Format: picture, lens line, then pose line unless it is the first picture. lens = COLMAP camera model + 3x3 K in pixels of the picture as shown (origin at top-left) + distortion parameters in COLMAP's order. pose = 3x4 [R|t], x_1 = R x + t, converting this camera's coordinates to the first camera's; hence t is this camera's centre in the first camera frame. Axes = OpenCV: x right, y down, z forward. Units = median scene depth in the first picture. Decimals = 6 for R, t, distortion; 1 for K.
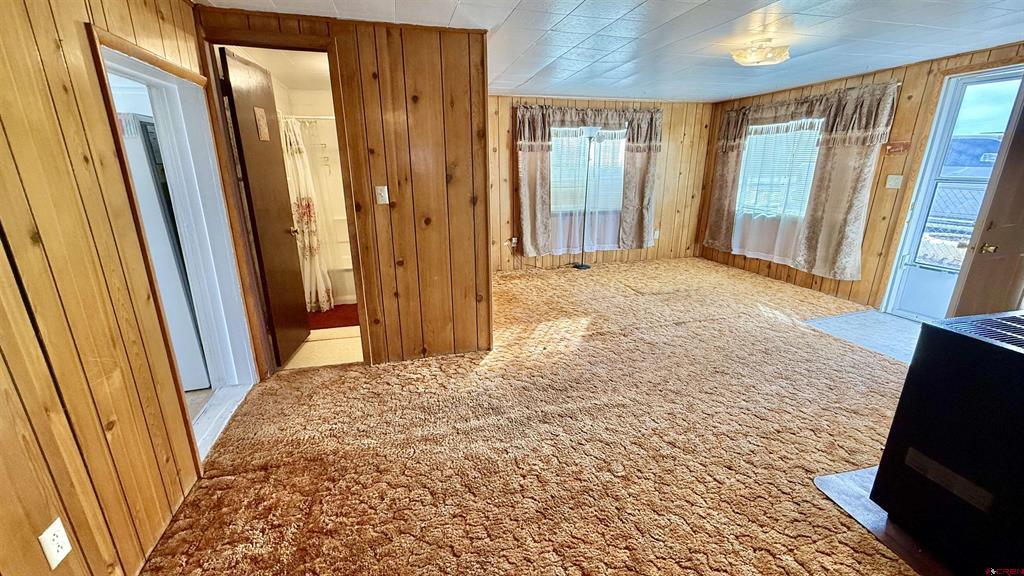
lens RADIAL K [[408.9, 0, 508.3], [0, 408.9, 288.4], [0, 0, 1]] dist [-0.000142, 0.000174]
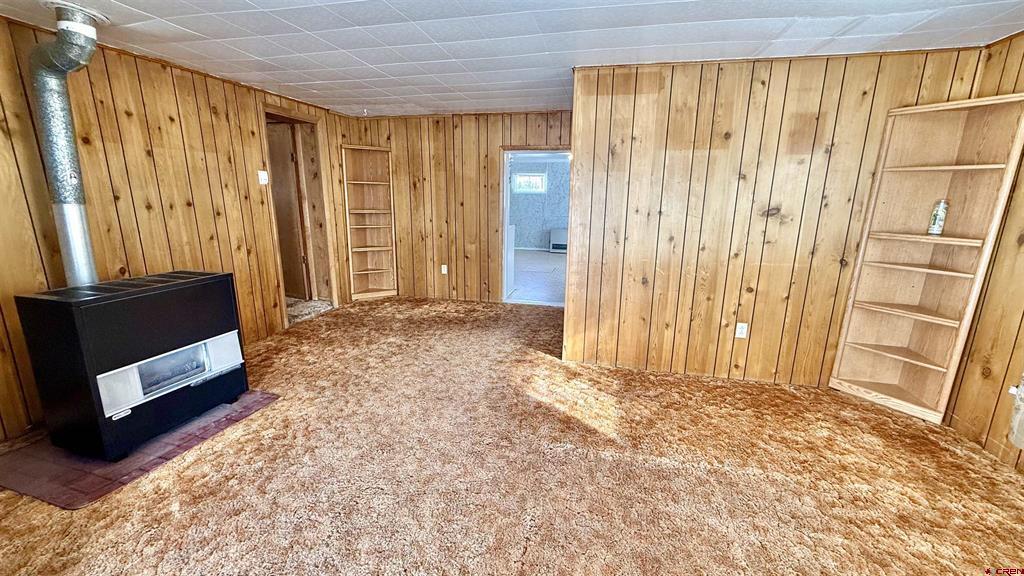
lens RADIAL K [[408.9, 0, 510.0], [0, 408.9, 286.8], [0, 0, 1]] dist [-0.000142, 0.000174]
pose [[-0.476499, 0.198732, -0.856419, 0.660492], [-0.258091, 0.899579, 0.352345, -0.264883], [0.840439, 0.388926, -0.377357, 0.901442]]
